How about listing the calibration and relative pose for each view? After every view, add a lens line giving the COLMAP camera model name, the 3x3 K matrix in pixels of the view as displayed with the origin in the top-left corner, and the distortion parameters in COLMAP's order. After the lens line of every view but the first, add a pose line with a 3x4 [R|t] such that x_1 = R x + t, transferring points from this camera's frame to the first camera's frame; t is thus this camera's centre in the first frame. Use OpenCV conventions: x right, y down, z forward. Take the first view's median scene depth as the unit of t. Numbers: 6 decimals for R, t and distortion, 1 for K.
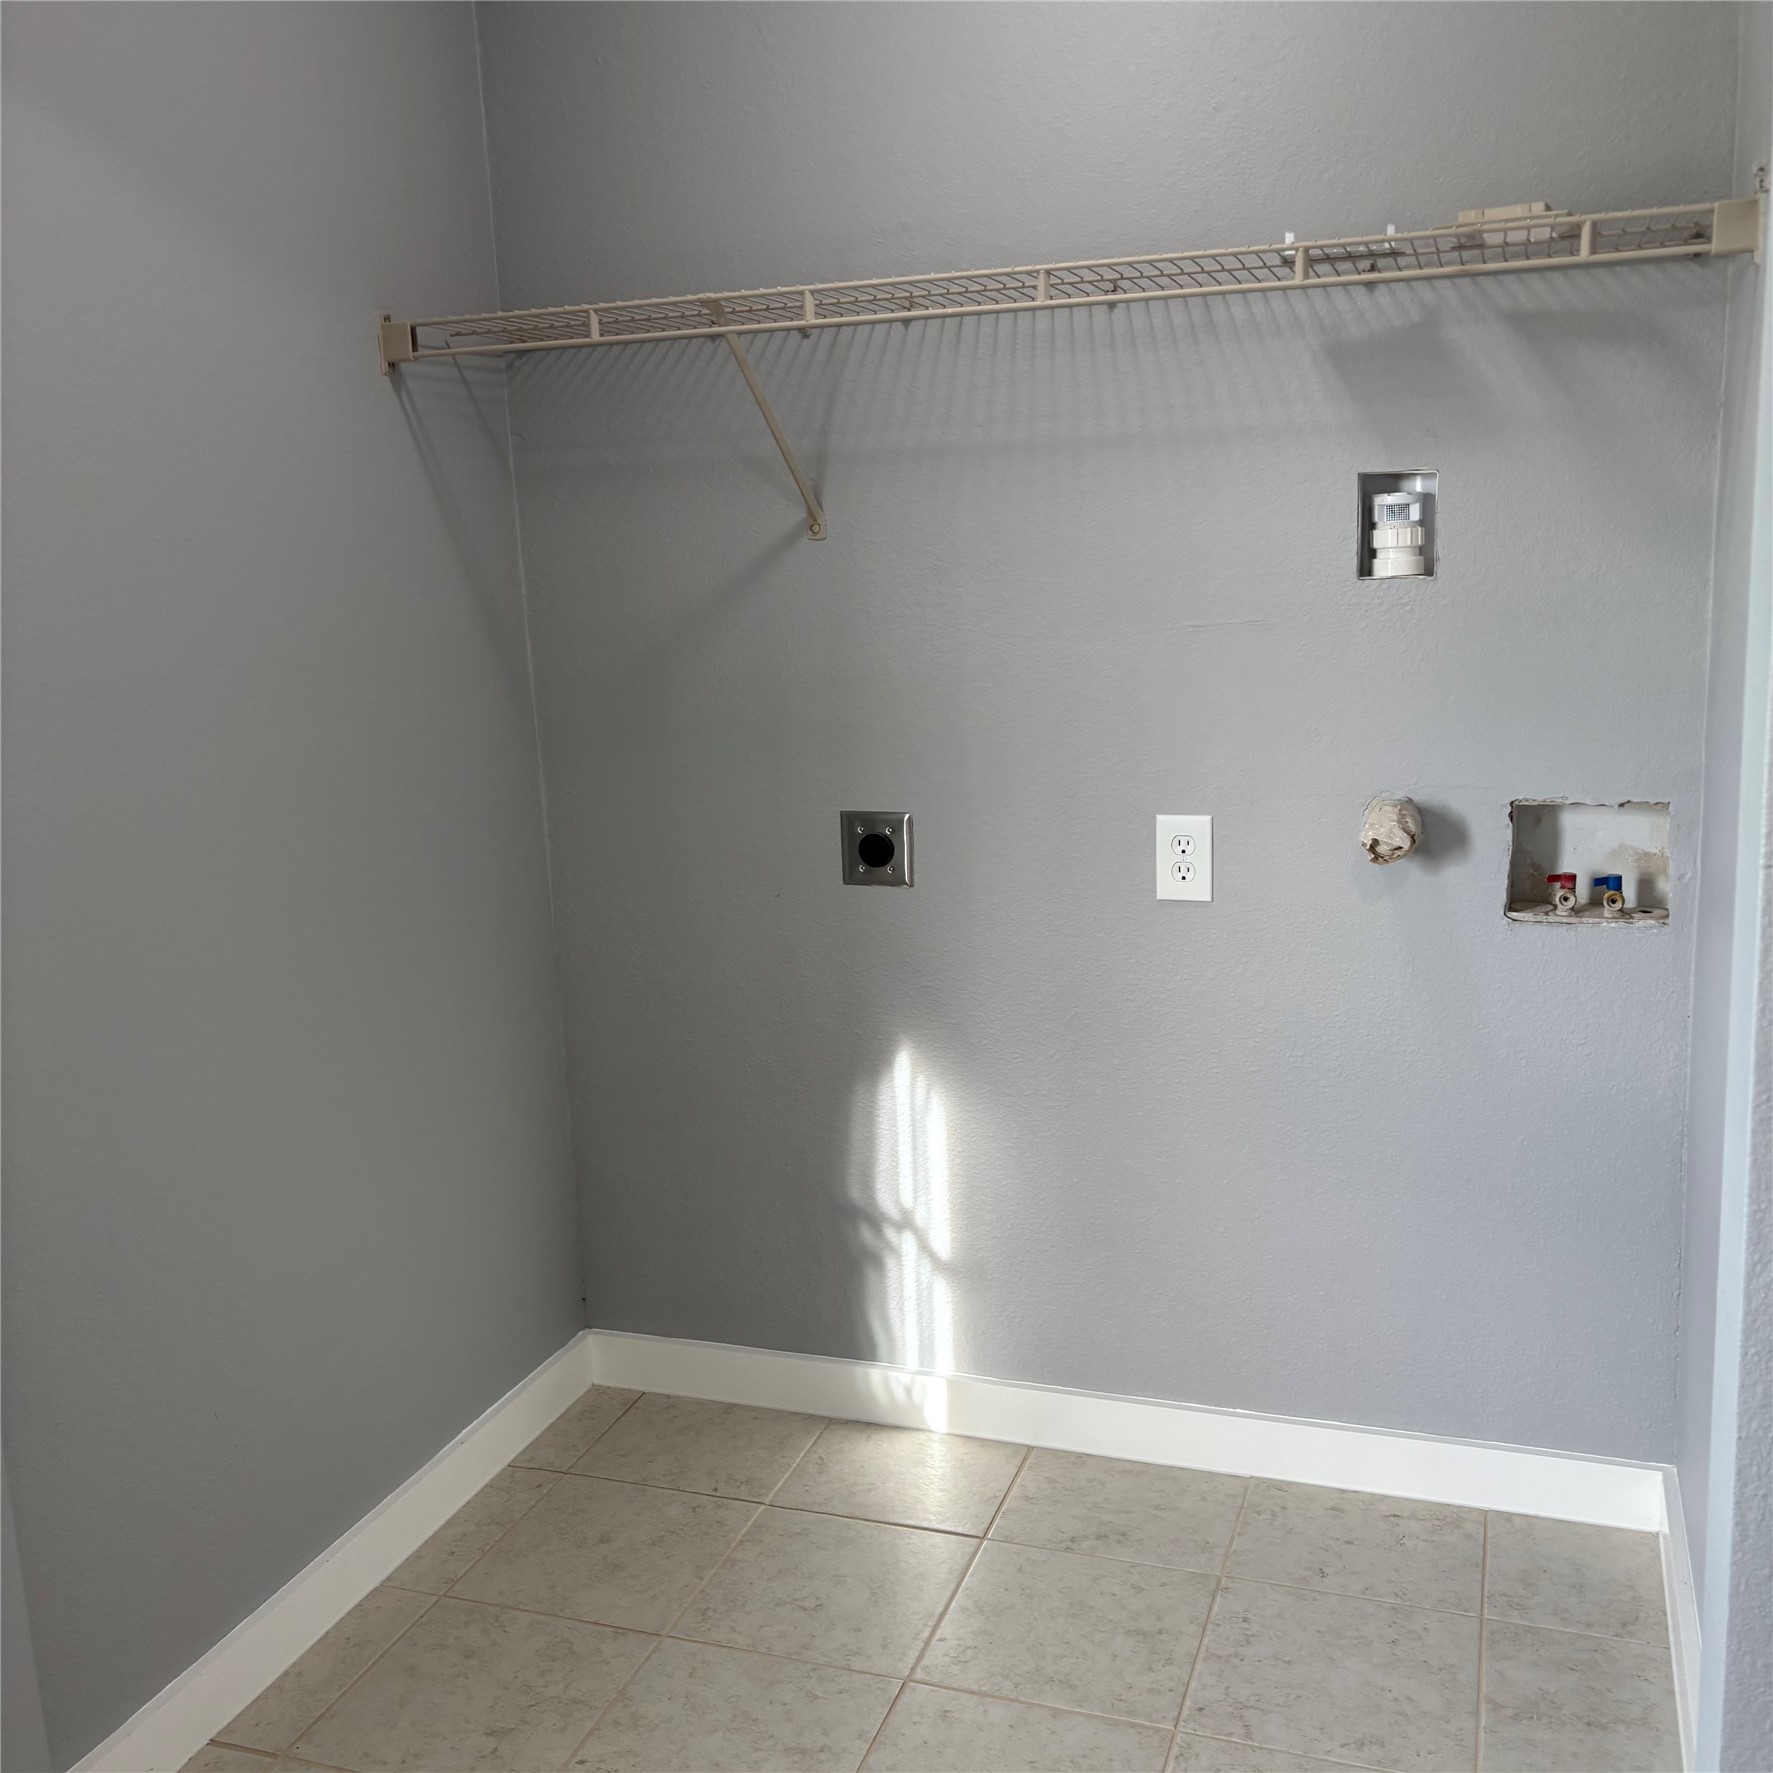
lens RADIAL K [[1815.0, 0, 886.4], [0, 1815.0, 894.8], [0, 0, 1]] dist [0.049259, 0.000000]
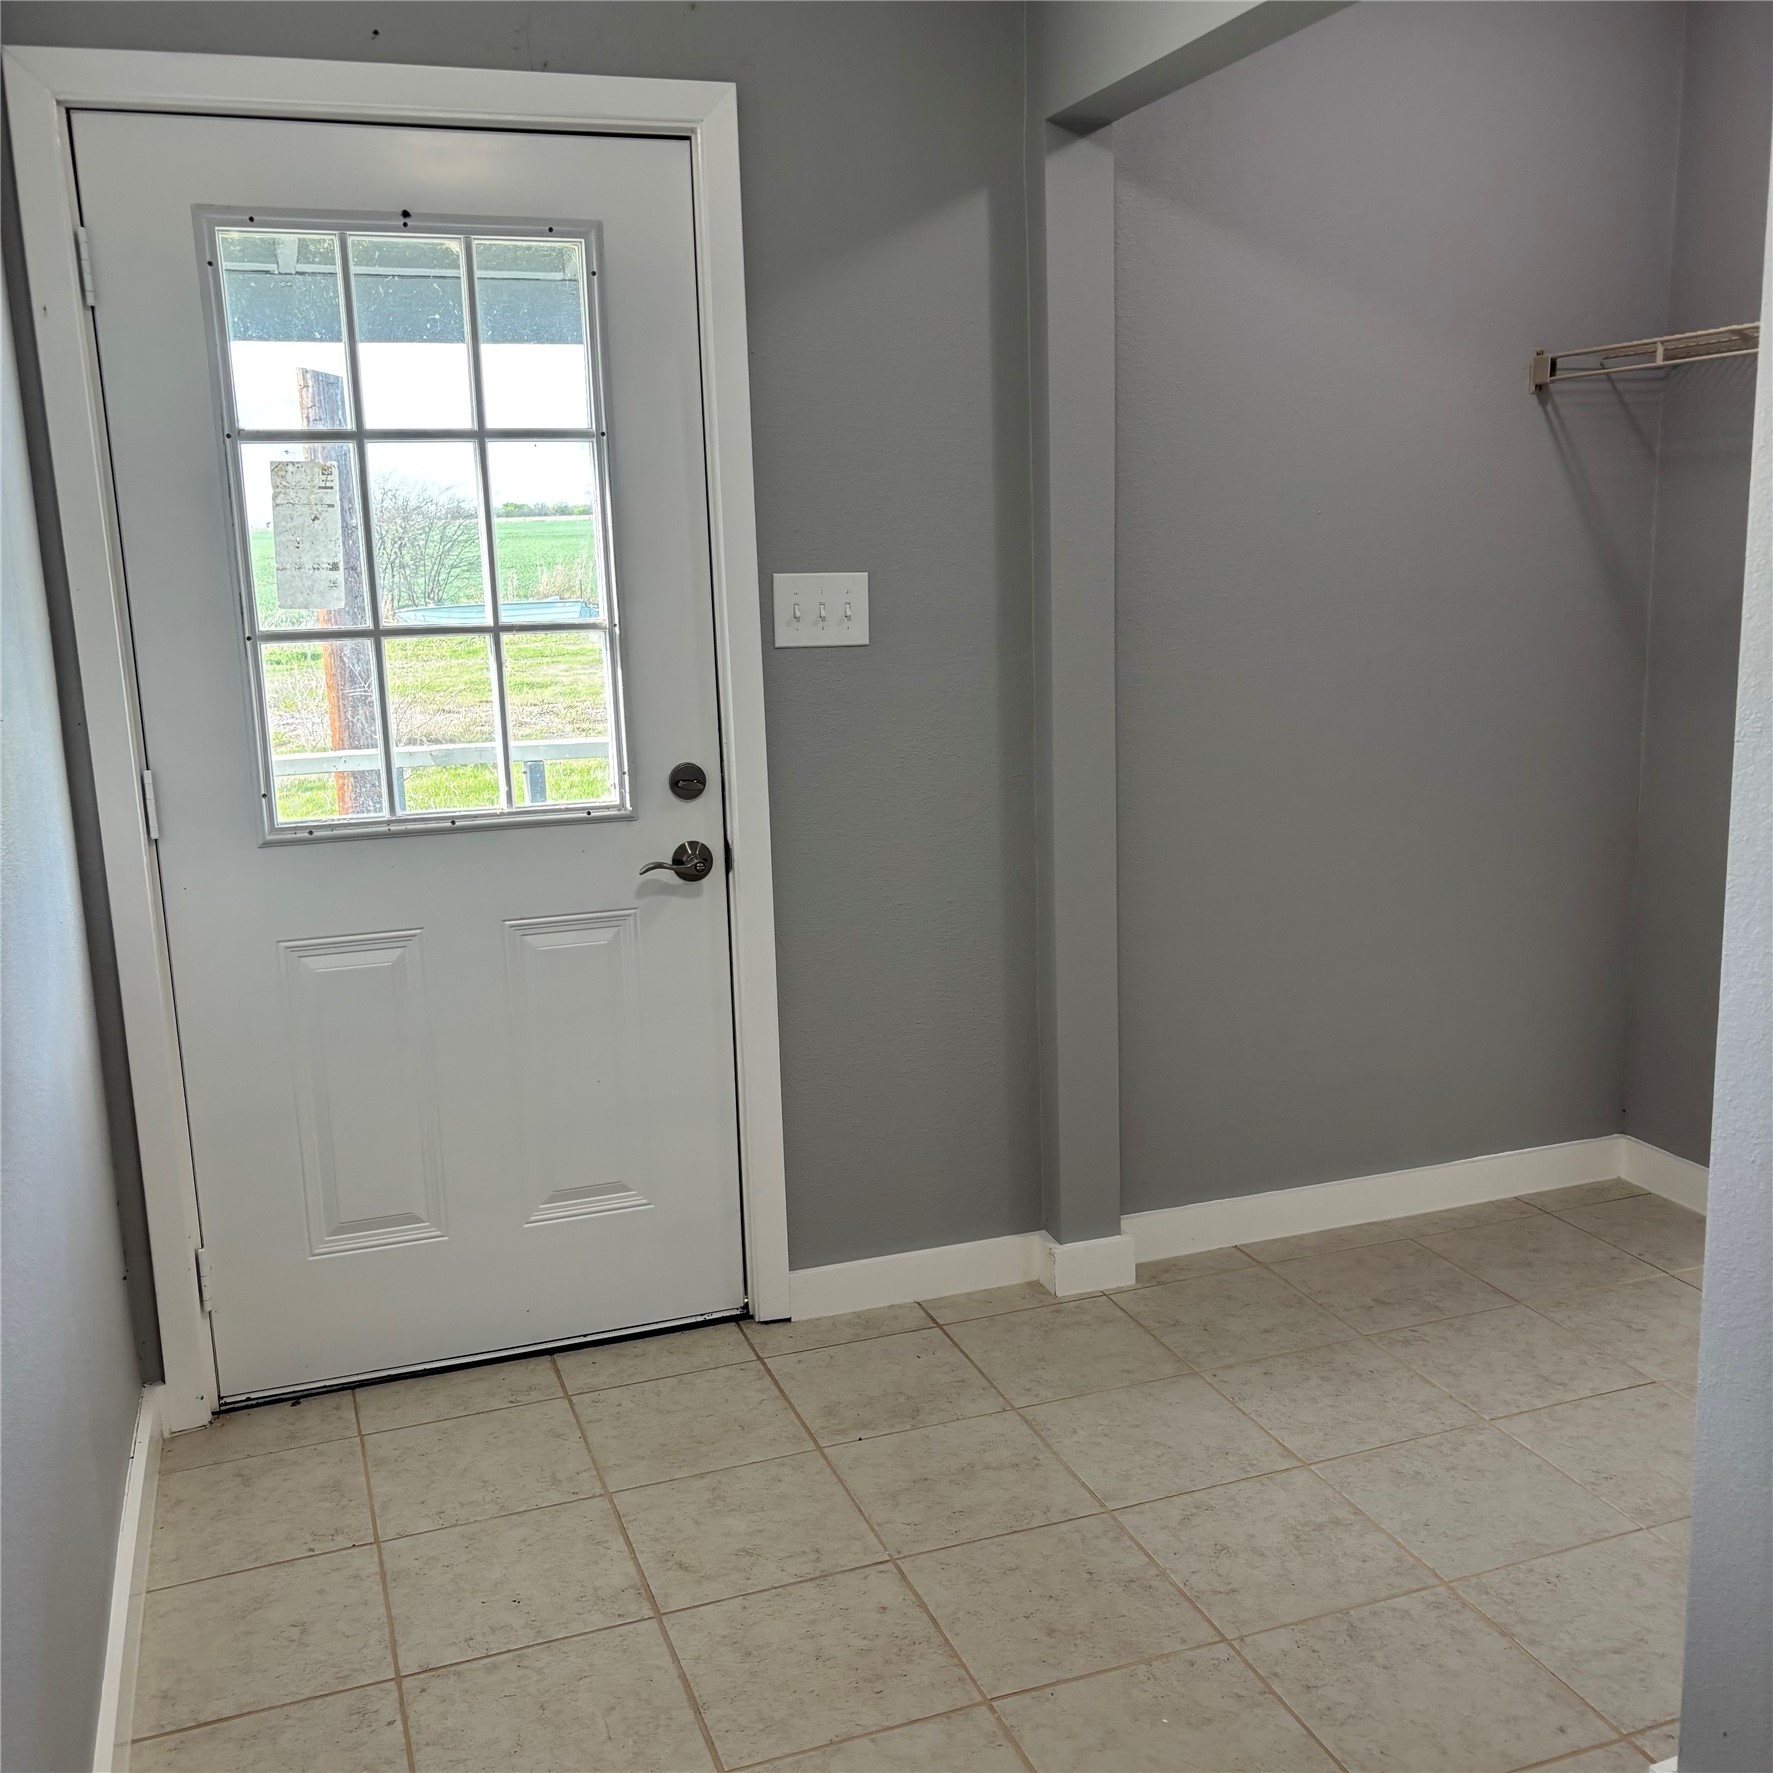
lens RADIAL K [[1815.0, 0, 887.7], [0, 1815.0, 885.0], [0, 0, 1]] dist [0.049259, 0.000000]
pose [[0.630630, 0.169233, -0.757408, 0.540587], [-0.155013, 0.983737, 0.090737, 0.037640], [0.760445, 0.060187, 0.646607, -0.269265]]
